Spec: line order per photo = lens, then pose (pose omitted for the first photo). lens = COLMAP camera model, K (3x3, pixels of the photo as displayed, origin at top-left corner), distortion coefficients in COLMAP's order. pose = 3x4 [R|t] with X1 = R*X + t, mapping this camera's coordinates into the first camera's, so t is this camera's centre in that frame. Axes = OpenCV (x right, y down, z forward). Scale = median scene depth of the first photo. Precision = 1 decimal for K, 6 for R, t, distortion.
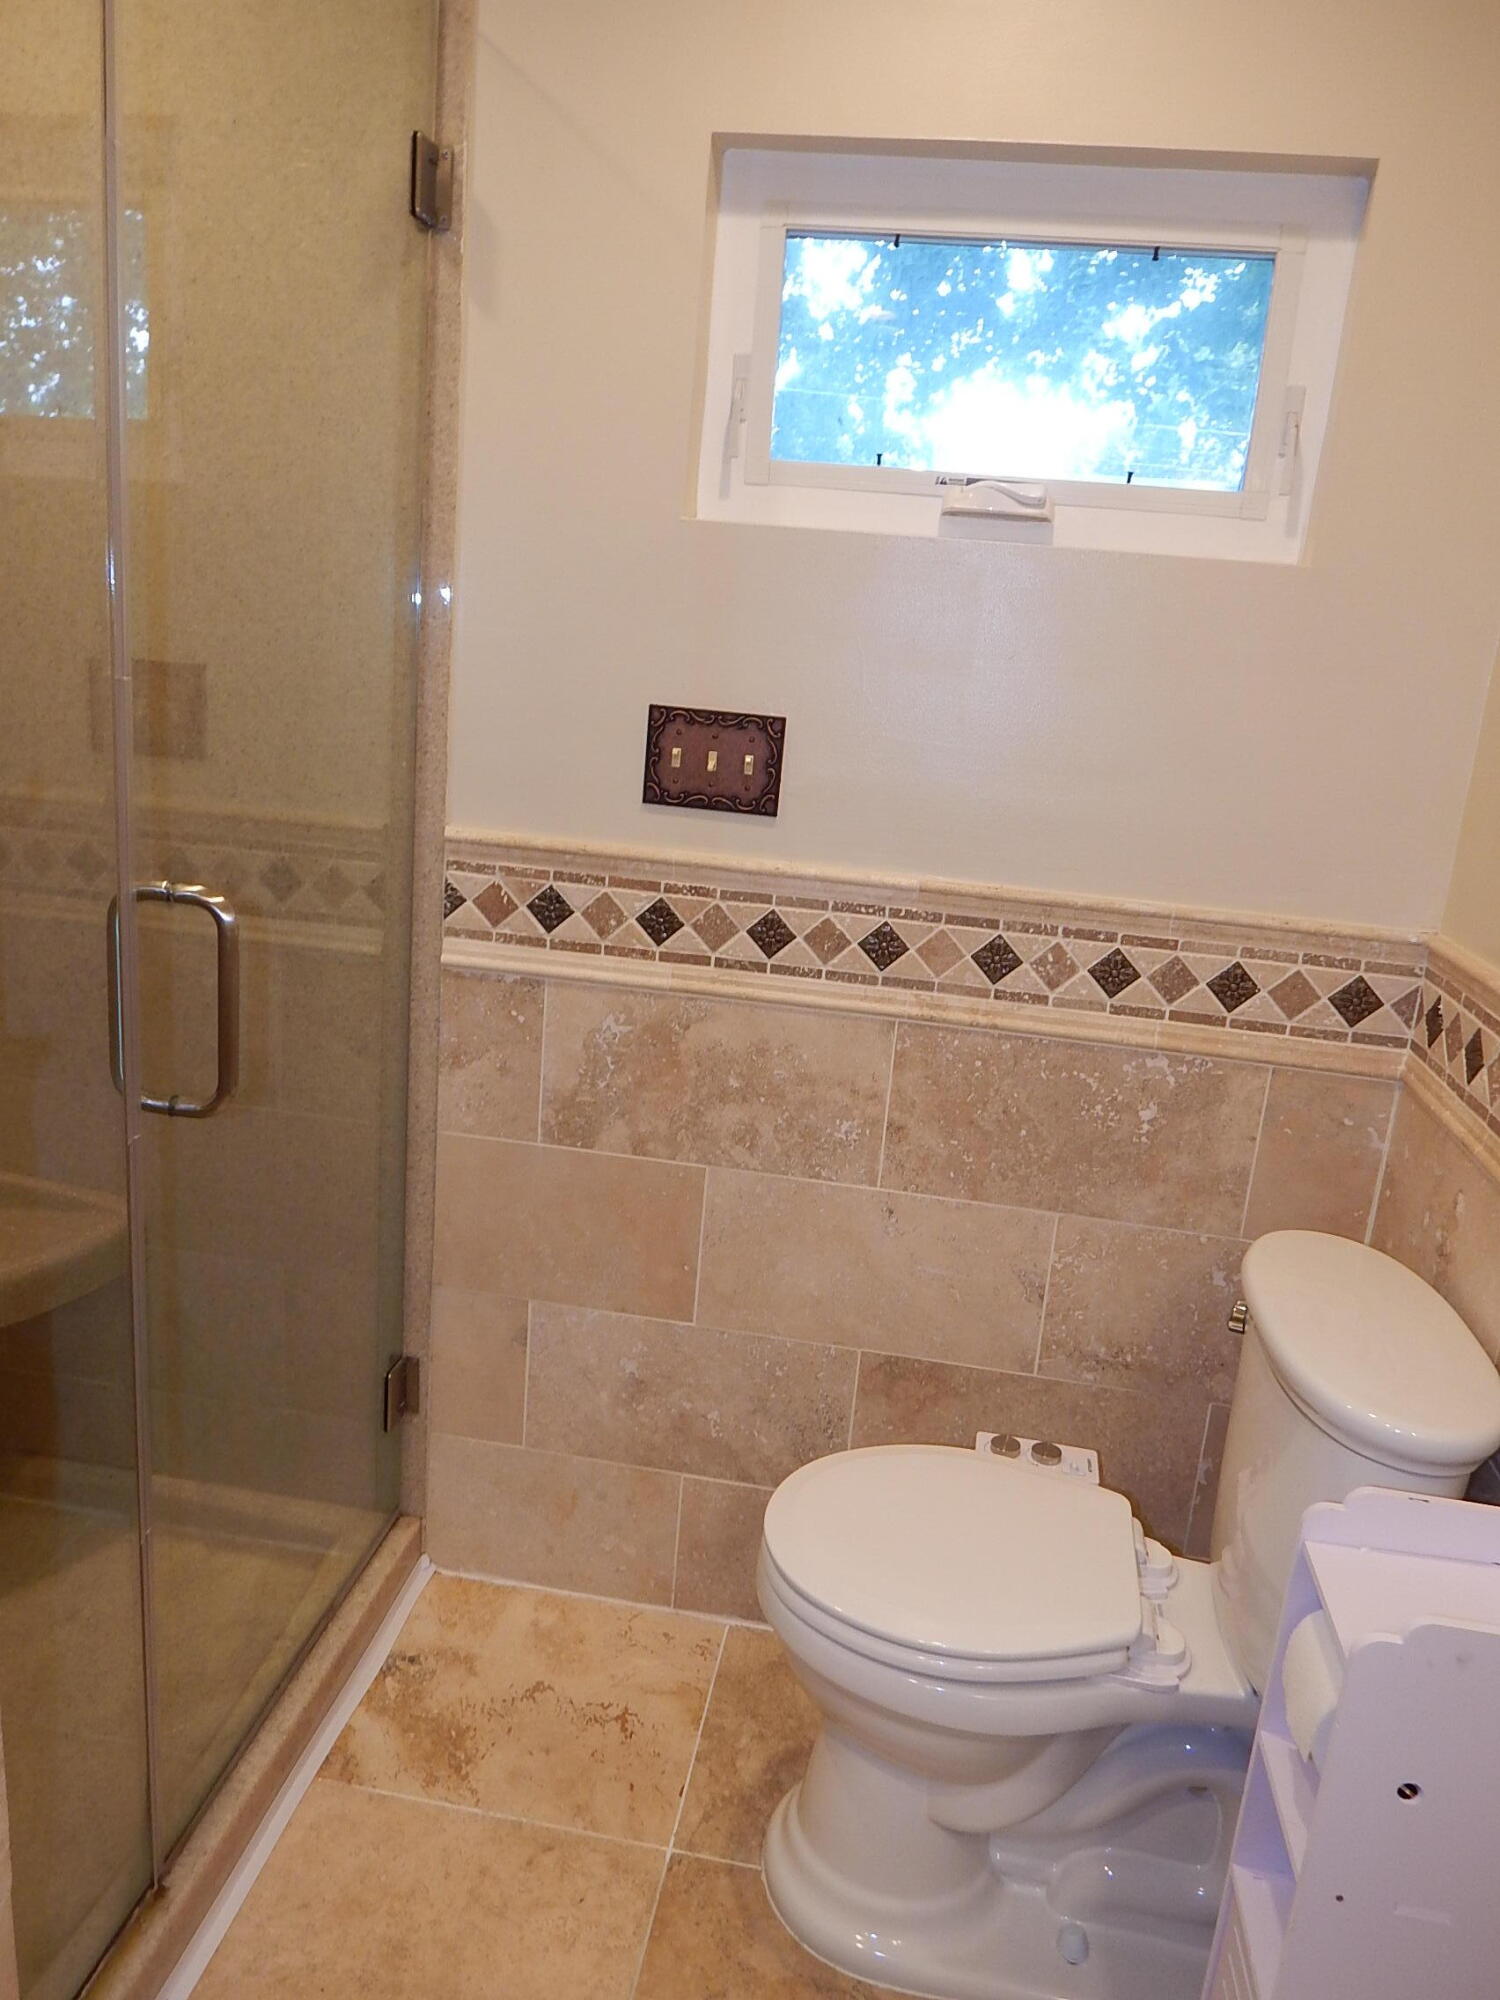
lens RADIAL K [[1464.5, 0, 744.8], [0, 1464.5, 988.5], [0, 0, 1]] dist [0.003135, -0.019946]
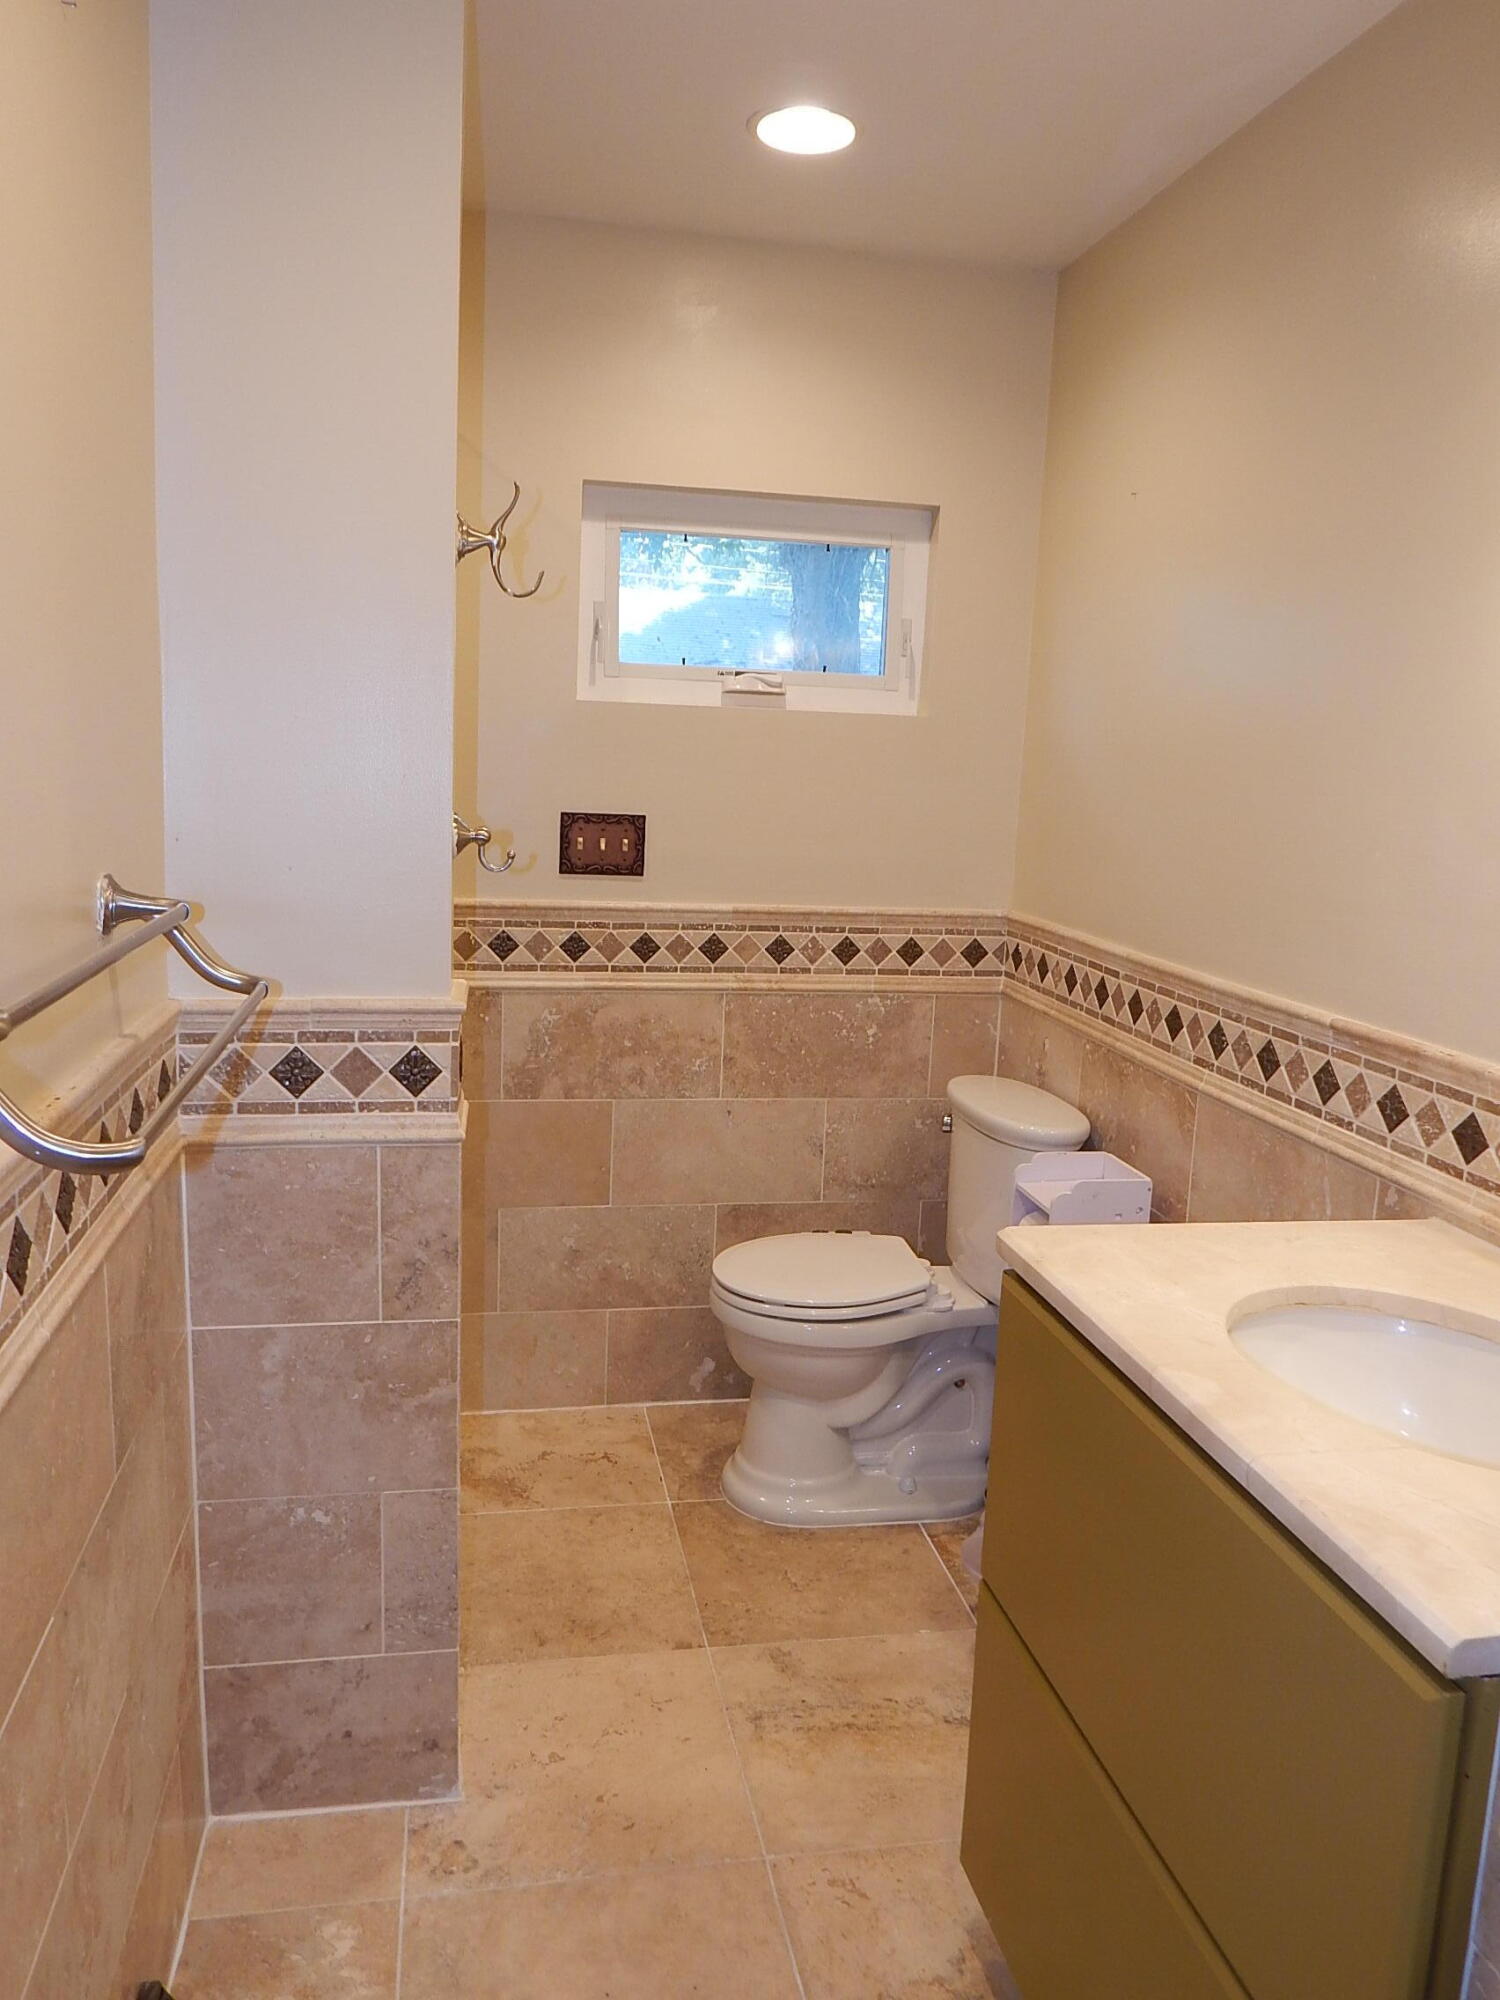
lens RADIAL K [[1464.5, 0, 751.5], [0, 1464.5, 1005.8], [0, 0, 1]] dist [0.003135, -0.019946]
pose [[0.938053, -0.100028, 0.331739, -0.421175], [0.118959, 0.992202, -0.037202, 0.102568], [-0.325431, 0.074361, 0.942637, -0.572459]]
